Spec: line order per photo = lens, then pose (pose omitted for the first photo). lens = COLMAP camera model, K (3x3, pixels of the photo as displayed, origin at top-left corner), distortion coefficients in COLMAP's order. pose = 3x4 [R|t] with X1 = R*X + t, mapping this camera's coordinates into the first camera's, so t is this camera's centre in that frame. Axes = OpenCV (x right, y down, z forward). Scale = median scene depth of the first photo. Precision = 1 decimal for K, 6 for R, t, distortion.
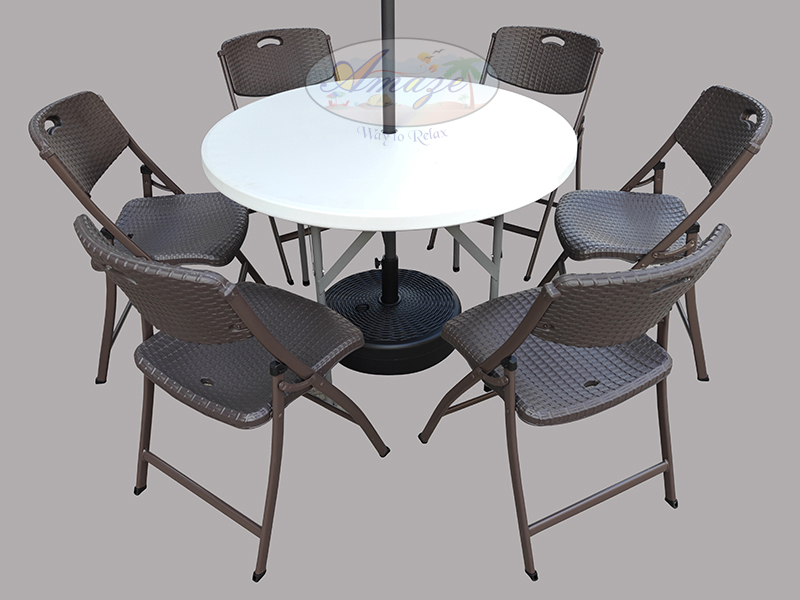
lens RADIAL K [[706.3, 0, 372.8], [0, 706.3, 315.0], [0, 0, 1]] dist [0.120472, -0.003860]
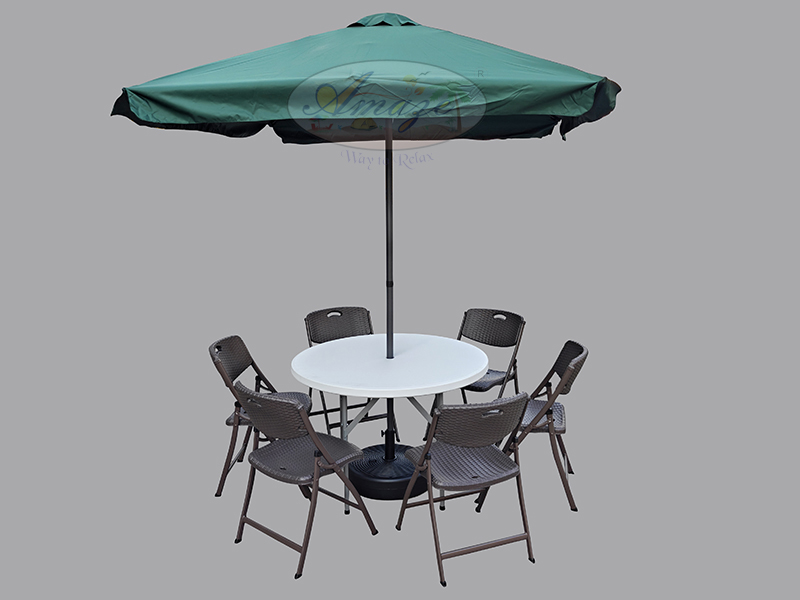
lens RADIAL K [[706.3, 0, 395.1], [0, 706.3, 303.1], [0, 0, 1]] dist [0.120472, -0.003860]
pose [[0.997984, 0.015736, -0.061488, 0.149725], [-0.037710, 0.926252, -0.375013, 0.303185], [0.051052, 0.376575, 0.924978, -0.761778]]
